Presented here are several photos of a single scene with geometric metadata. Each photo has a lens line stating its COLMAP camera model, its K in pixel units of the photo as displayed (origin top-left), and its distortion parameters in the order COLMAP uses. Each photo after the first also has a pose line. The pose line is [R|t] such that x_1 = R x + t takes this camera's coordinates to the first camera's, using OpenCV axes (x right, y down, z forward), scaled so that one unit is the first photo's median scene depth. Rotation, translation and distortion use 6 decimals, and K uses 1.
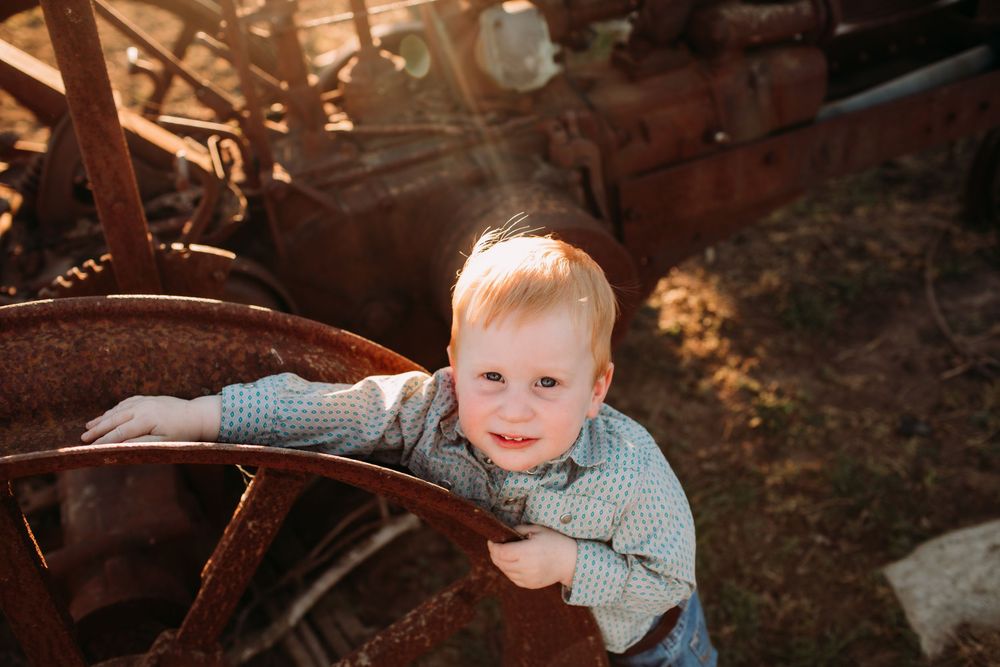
lens RADIAL K [[952.1, 0, 504.3], [0, 952.1, 330.3], [0, 0, 1]] dist [-0.096801, 0.124739]
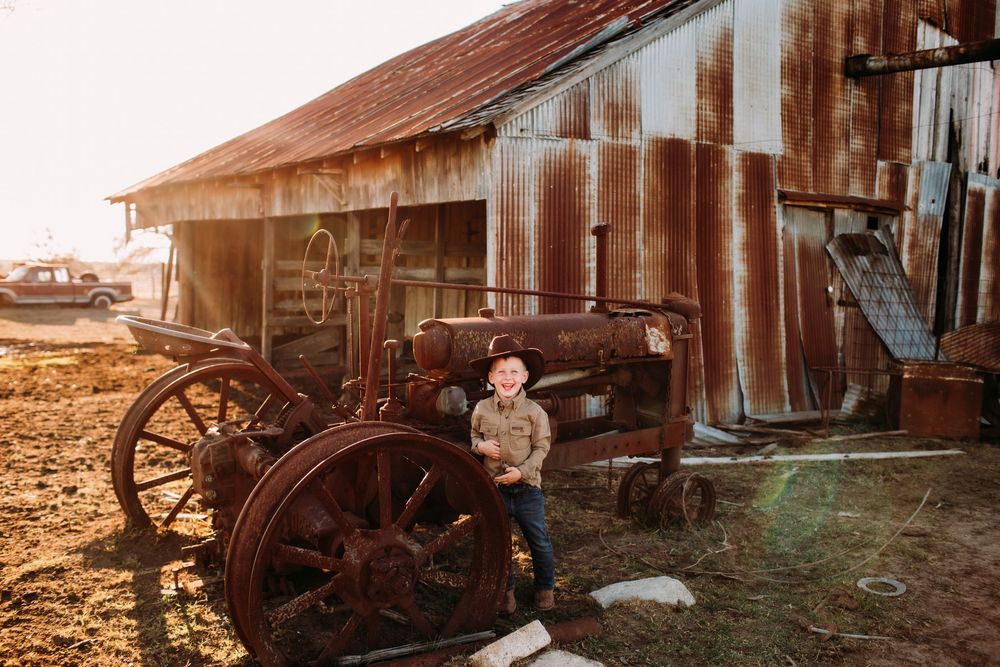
lens RADIAL K [[952.1, 0, 504.3], [0, 952.1, 330.3], [0, 0, 1]] dist [-0.096801, 0.124739]
pose [[0.956674, 0.117637, 0.266339, -0.527878], [0.027509, 0.874136, -0.484902, 0.758284], [-0.289859, 0.471220, 0.833027, -1.276139]]
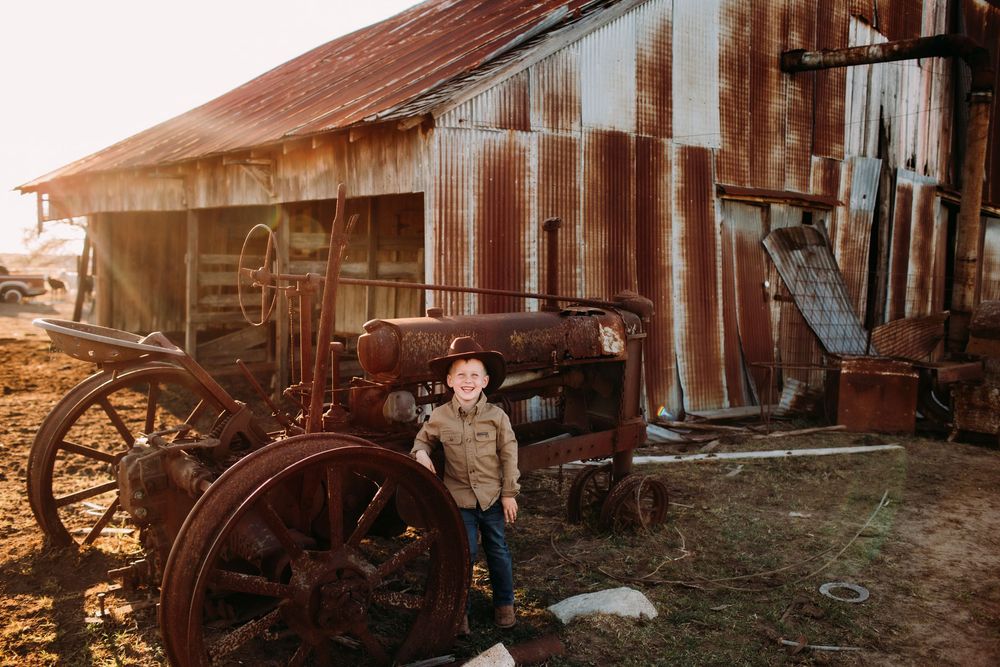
lens RADIAL K [[952.1, 0, 504.3], [0, 952.1, 330.3], [0, 0, 1]] dist [-0.096801, 0.124739]
pose [[0.932884, 0.111700, 0.342420, -0.556558], [0.068942, 0.877742, -0.474148, 0.676589], [-0.353519, 0.465932, 0.811130, -1.160424]]
